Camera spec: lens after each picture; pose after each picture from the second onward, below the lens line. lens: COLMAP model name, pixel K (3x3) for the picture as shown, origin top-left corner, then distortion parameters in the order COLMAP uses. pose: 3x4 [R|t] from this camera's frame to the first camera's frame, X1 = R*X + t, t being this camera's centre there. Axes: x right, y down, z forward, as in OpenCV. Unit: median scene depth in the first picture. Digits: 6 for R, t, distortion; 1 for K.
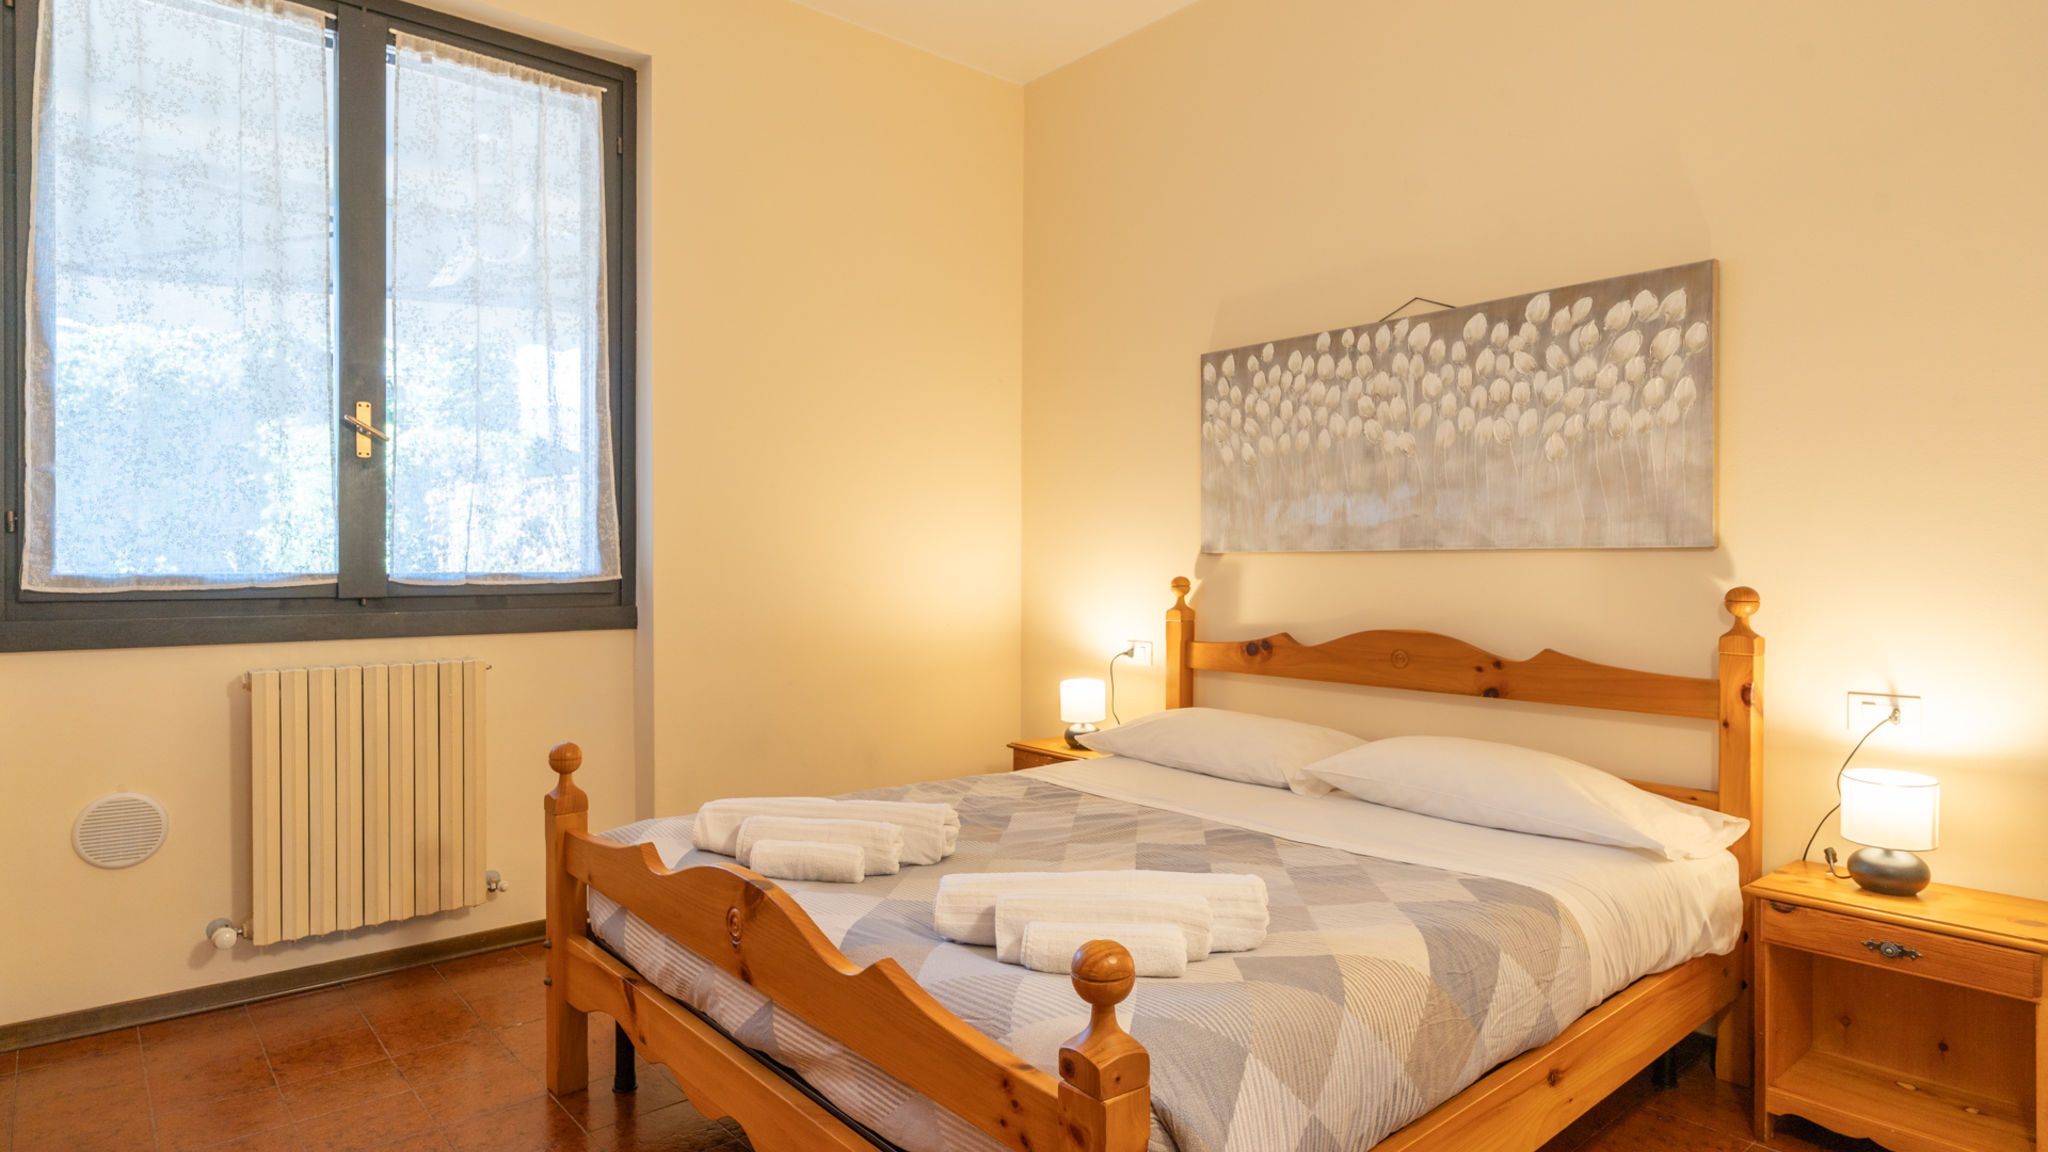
lens RADIAL K [[1148.3, 0, 1030.9], [0, 1148.3, 562.4], [0, 0, 1]] dist [-0.004907, 0.000385]
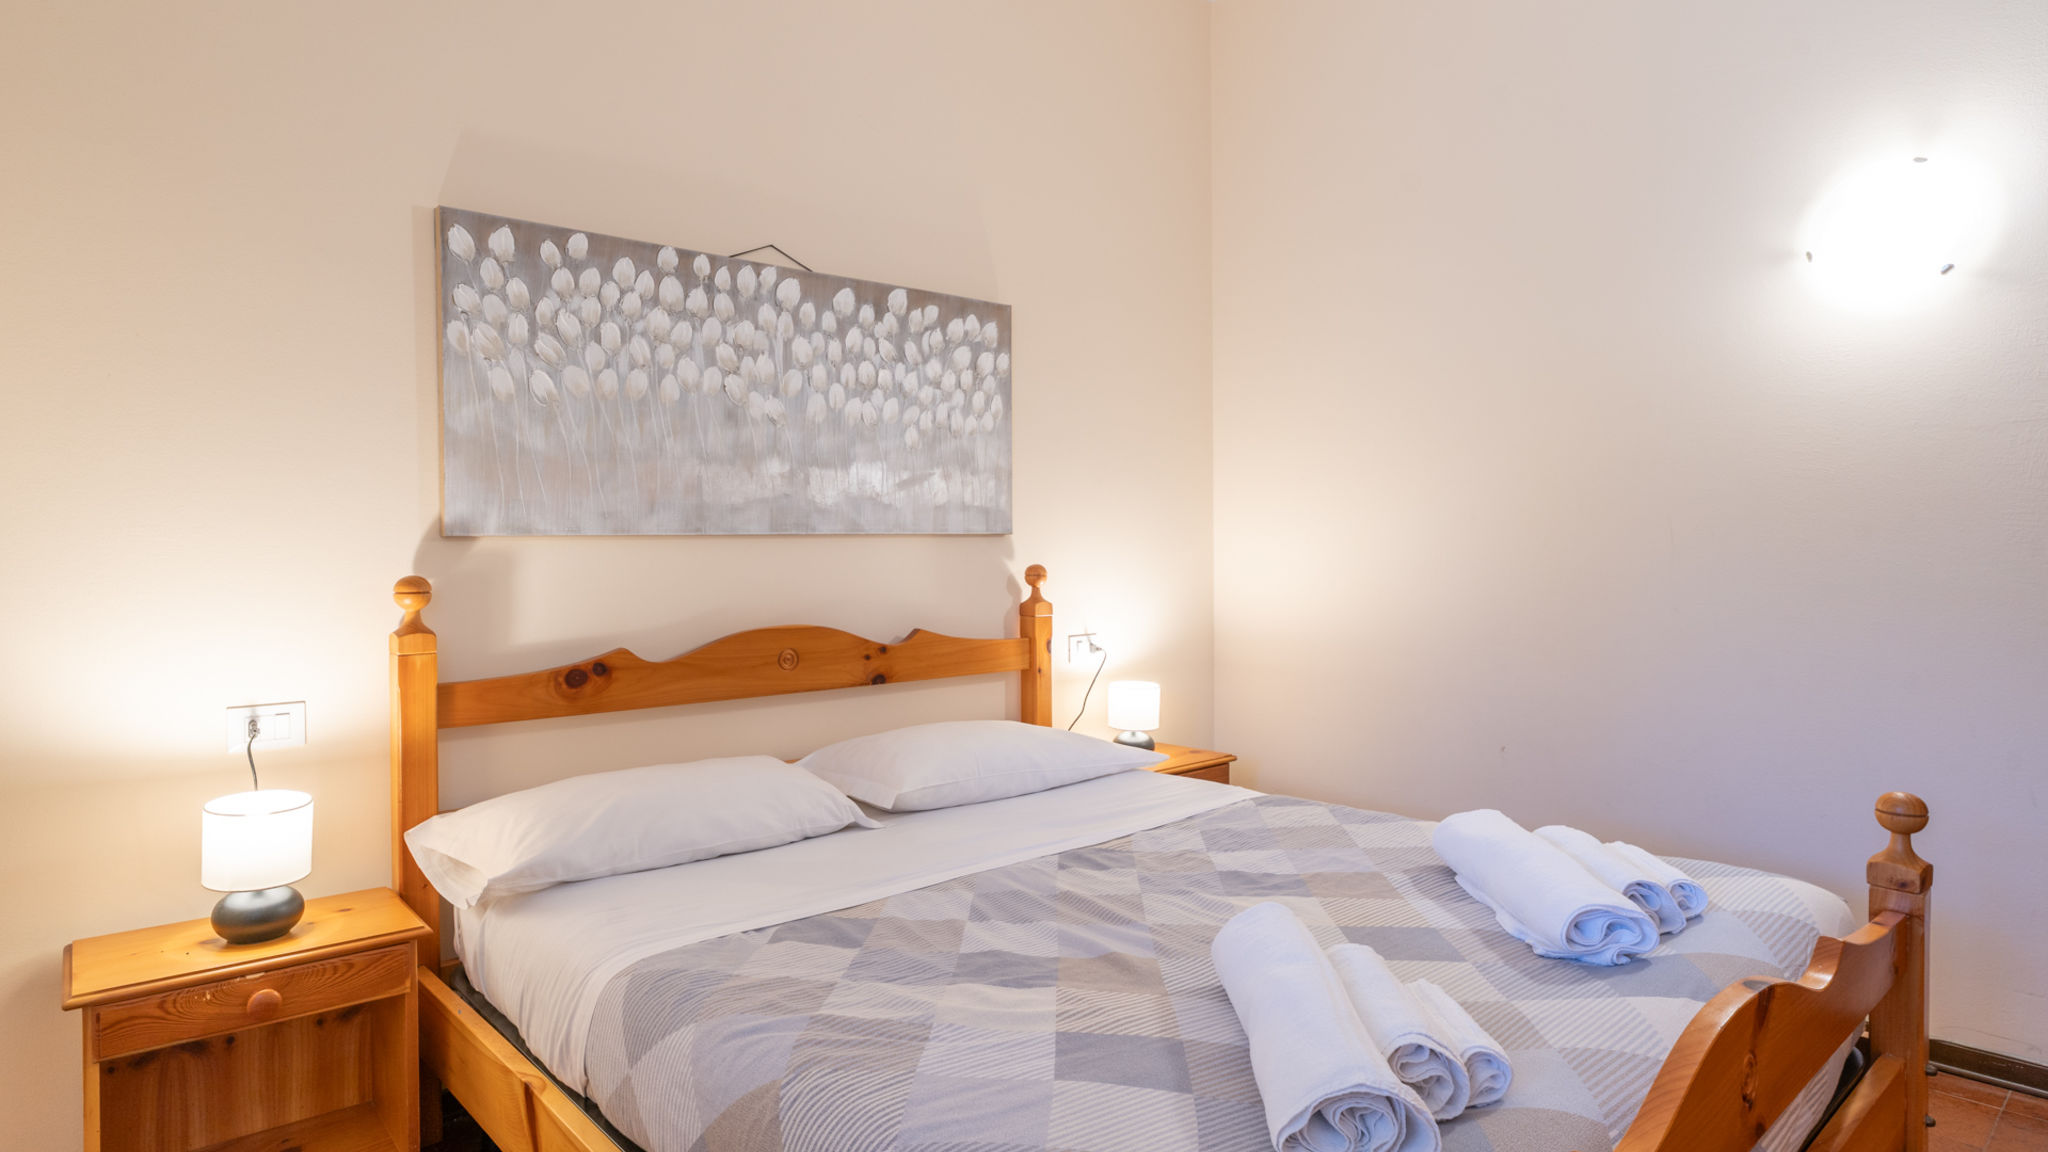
lens RADIAL K [[1148.3, 0, 1026.2], [0, 1148.3, 581.0], [0, 0, 1]] dist [-0.004907, 0.000385]
pose [[-0.031476, -0.017751, 0.999347, -0.546937], [0.020000, 0.999631, 0.018386, 0.012506], [-0.999304, 0.020565, -0.031110, 0.838493]]
